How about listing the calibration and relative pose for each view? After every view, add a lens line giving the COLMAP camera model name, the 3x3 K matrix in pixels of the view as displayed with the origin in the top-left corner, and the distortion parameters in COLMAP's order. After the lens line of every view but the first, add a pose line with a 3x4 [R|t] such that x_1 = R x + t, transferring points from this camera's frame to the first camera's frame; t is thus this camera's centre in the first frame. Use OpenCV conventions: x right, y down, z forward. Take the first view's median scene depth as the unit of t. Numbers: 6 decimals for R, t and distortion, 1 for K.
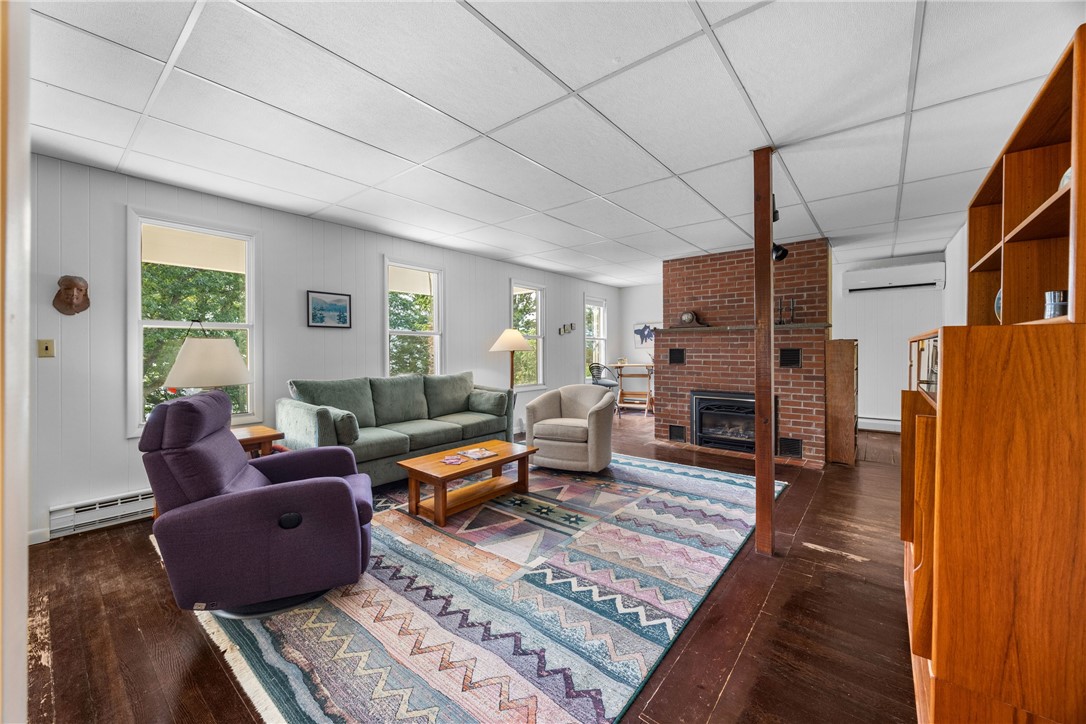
lens RADIAL K [[417.4, 0, 544.8], [0, 417.4, 345.2], [0, 0, 1]] dist [-0.001836, -0.000214]
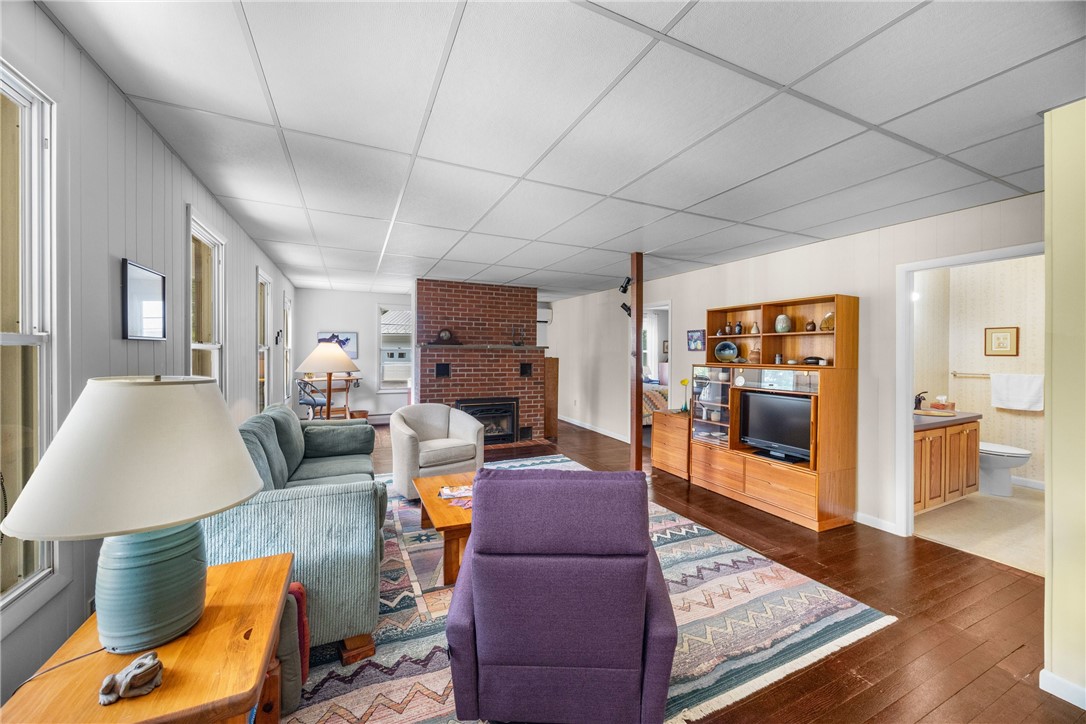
lens RADIAL K [[417.4, 0, 544.8], [0, 417.4, 345.2], [0, 0, 1]] dist [-0.001836, -0.000214]
pose [[0.428963, 0.022646, 0.903038, -0.695944], [-0.018310, 0.999698, -0.016372, -0.032522], [-0.903137, -0.009512, 0.429248, 0.354197]]
